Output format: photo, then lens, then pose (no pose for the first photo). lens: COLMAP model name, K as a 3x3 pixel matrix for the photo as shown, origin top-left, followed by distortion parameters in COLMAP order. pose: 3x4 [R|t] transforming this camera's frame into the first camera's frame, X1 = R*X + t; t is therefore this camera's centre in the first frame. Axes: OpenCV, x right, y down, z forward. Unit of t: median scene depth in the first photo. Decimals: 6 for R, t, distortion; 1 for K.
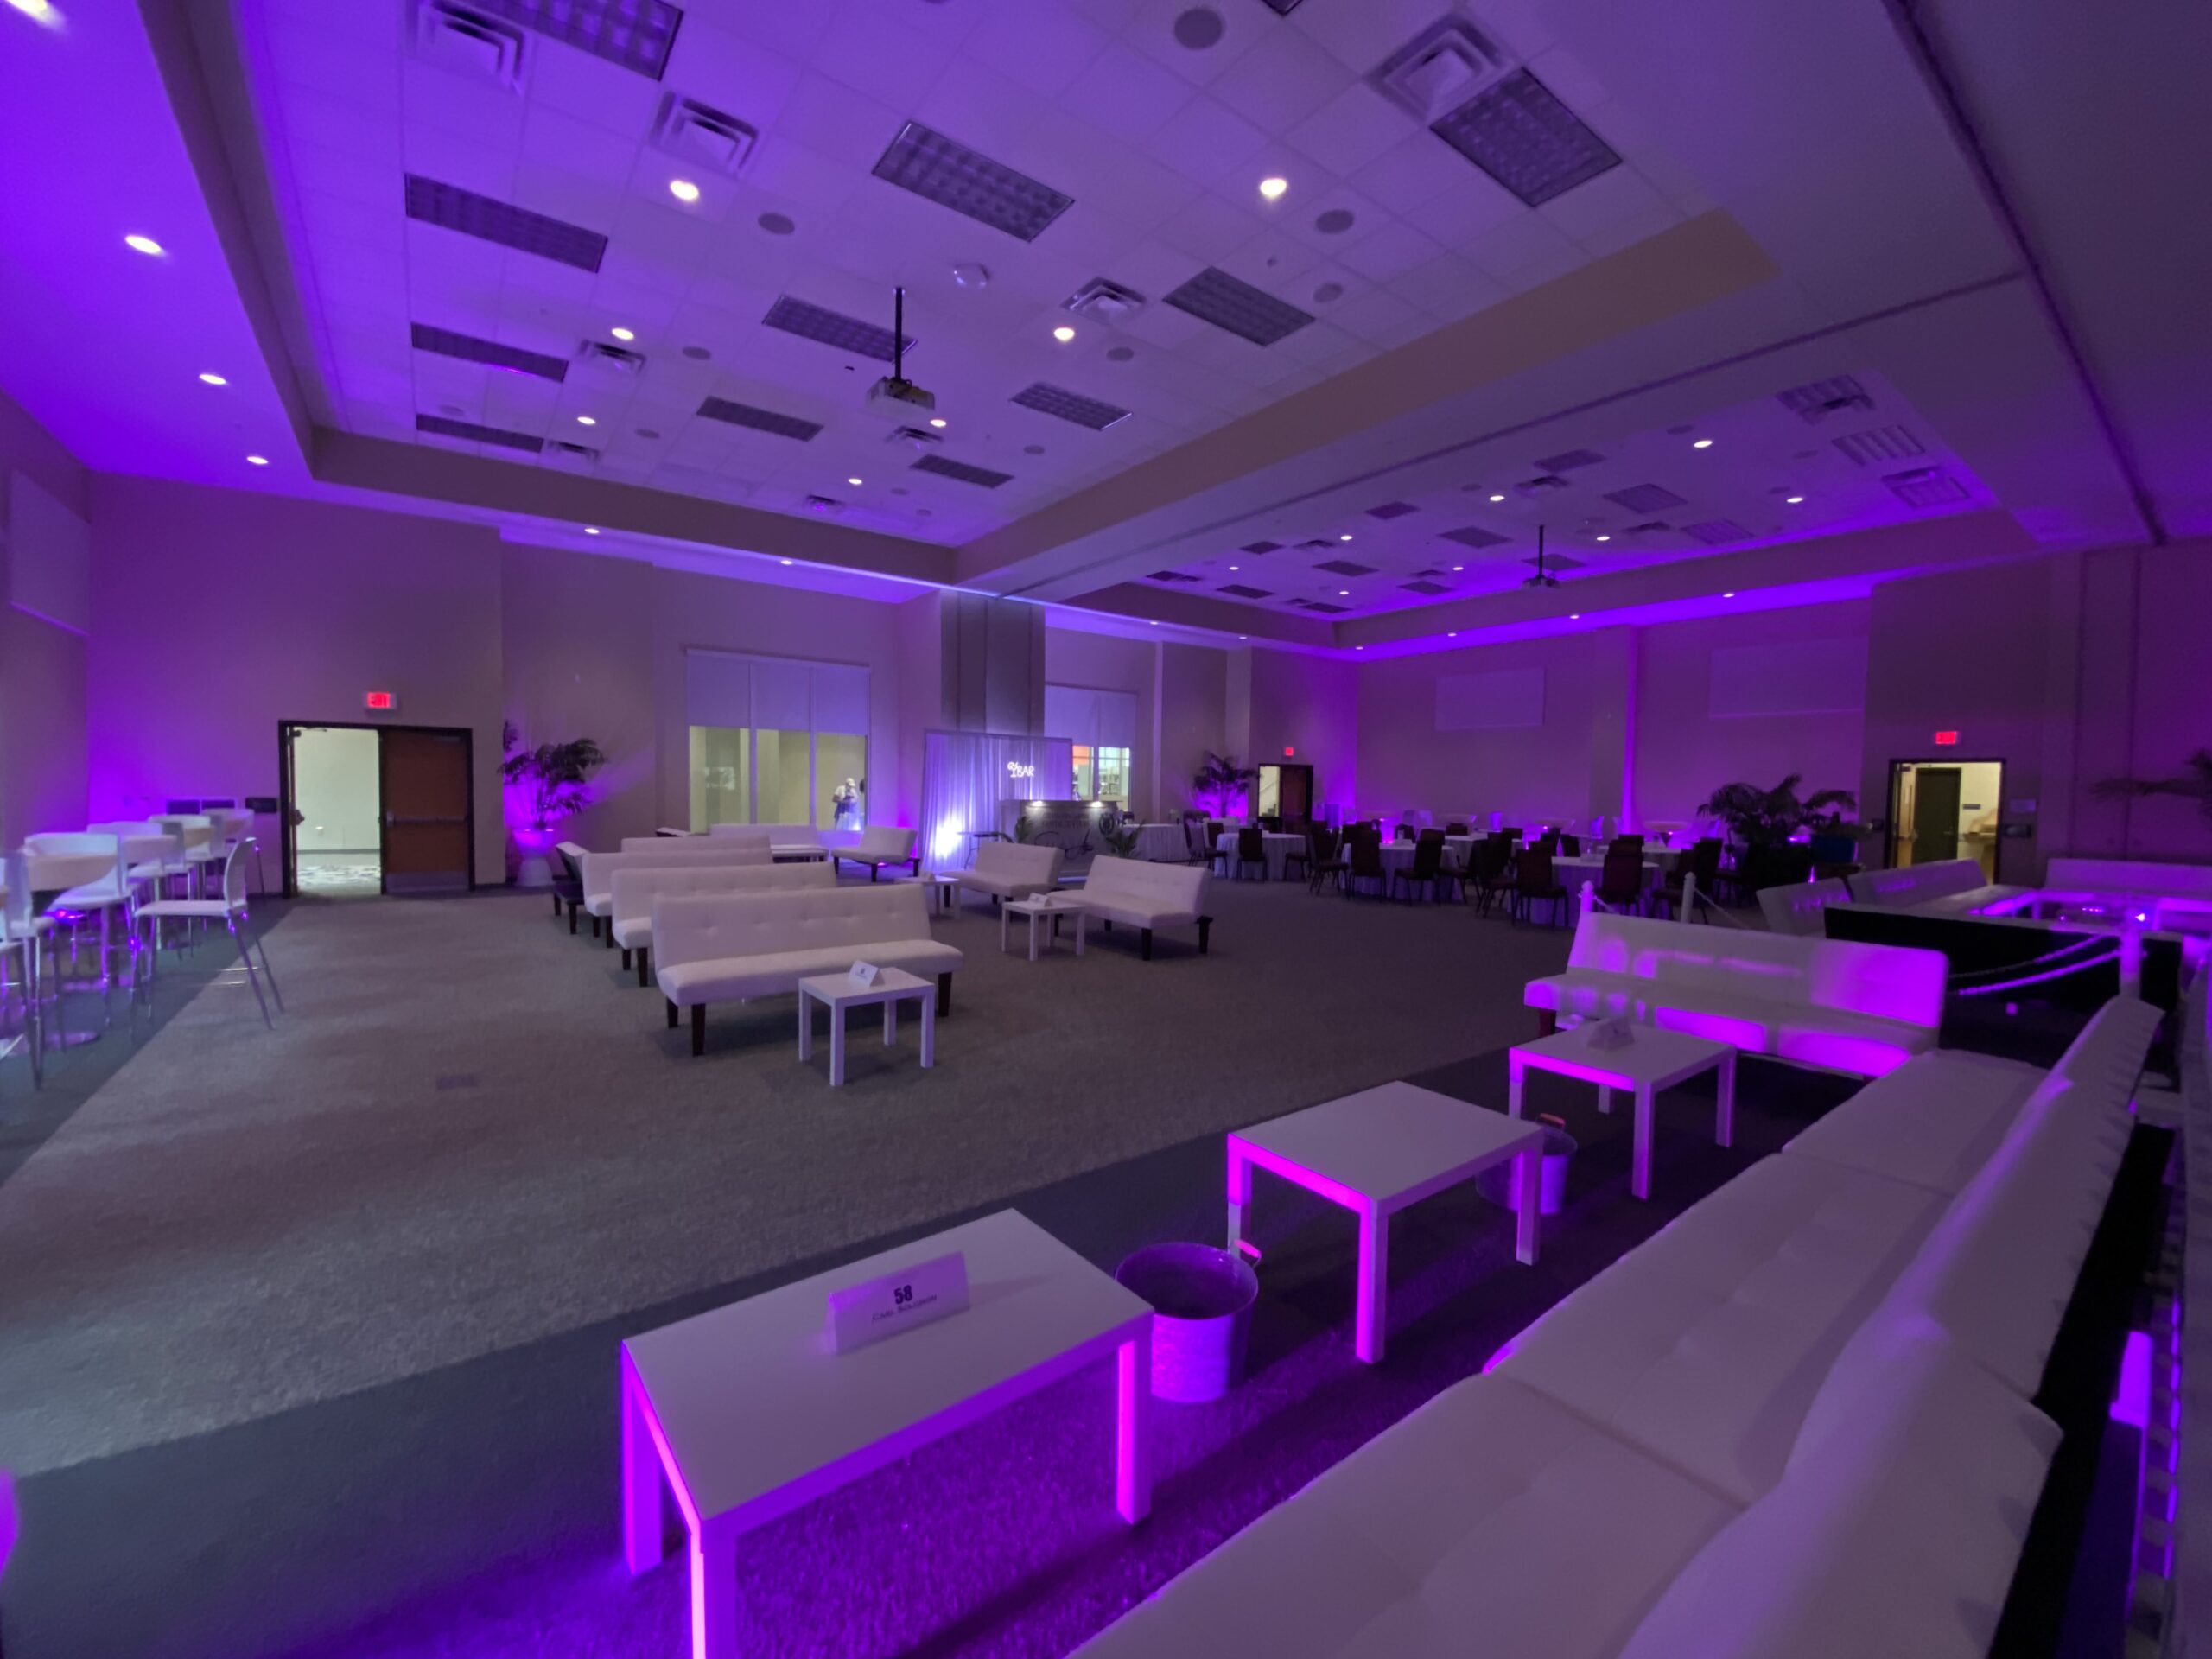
lens RADIAL K [[879.5, 0, 1106.0], [0, 879.5, 829.5], [0, 0, 1]] dist [-0.019956, -0.000081]
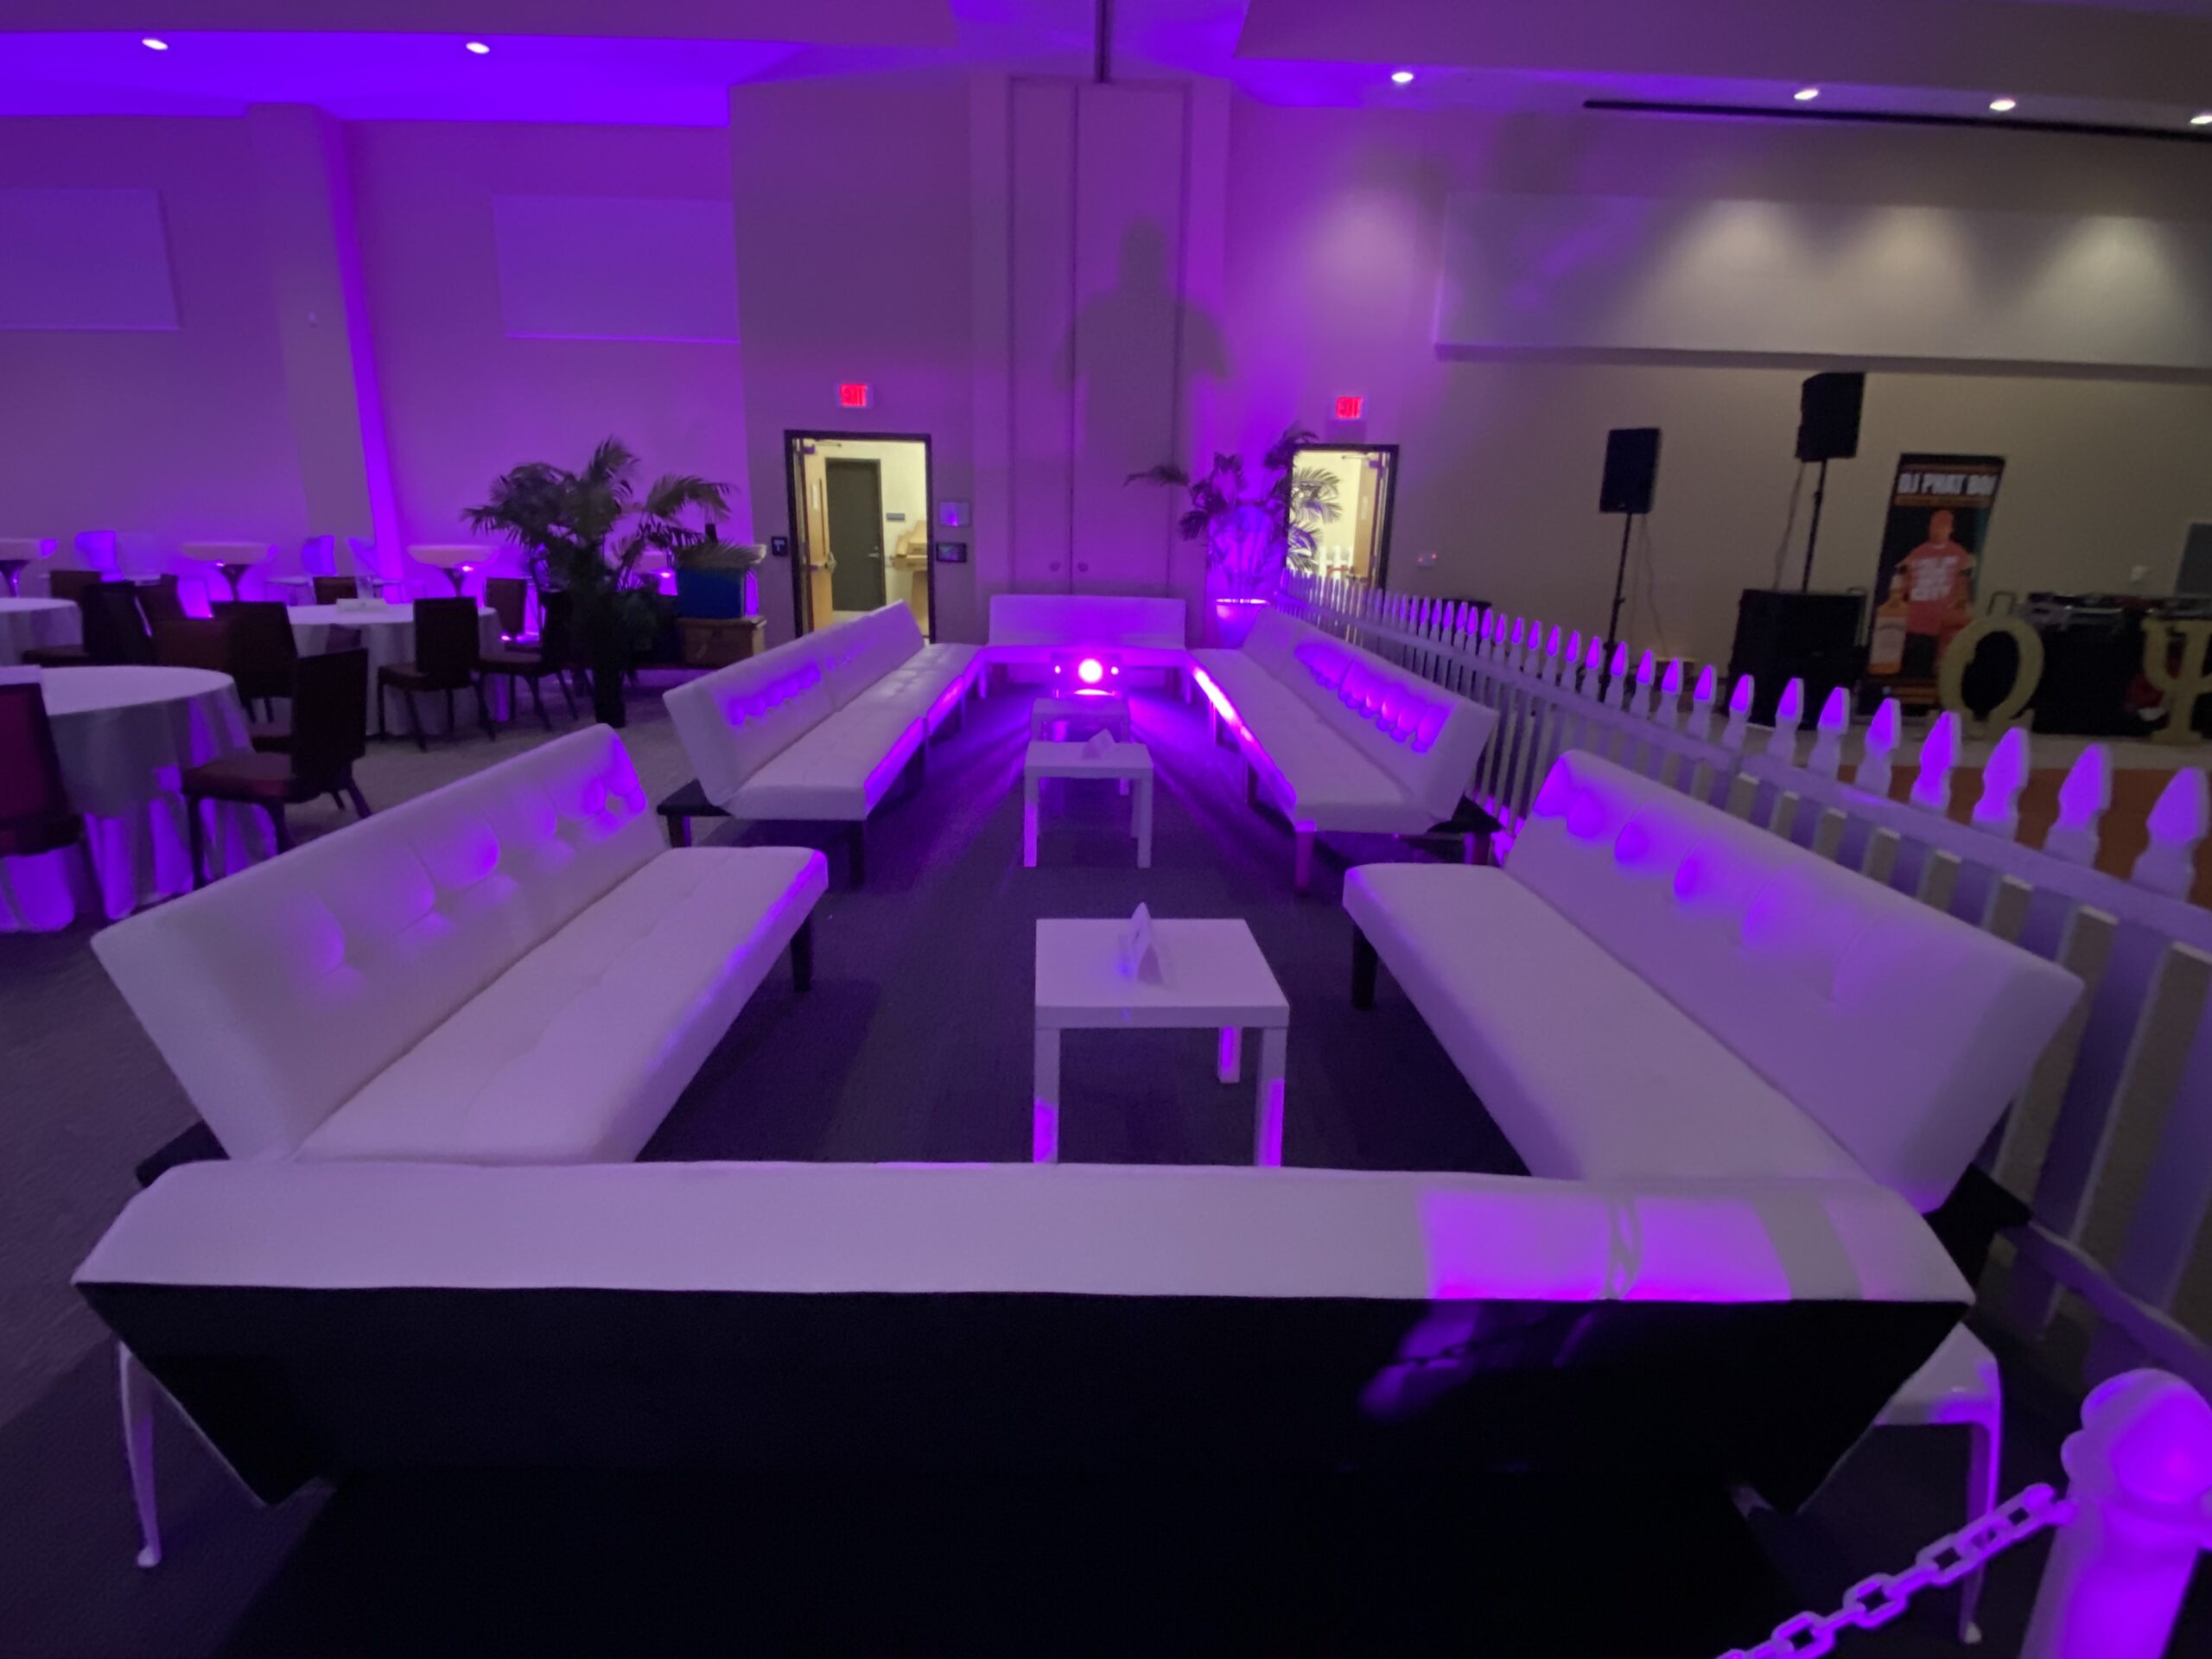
lens RADIAL K [[1101.6, 0, 1106.0], [0, 1101.6, 829.5], [0, 0, 1]] dist [0.000694, 0.000031]
pose [[0.566010, -0.222426, 0.793826, 0.391838], [0.025580, 0.967190, 0.252762, -0.002981], [-0.824002, -0.122760, 0.553129, 0.390458]]
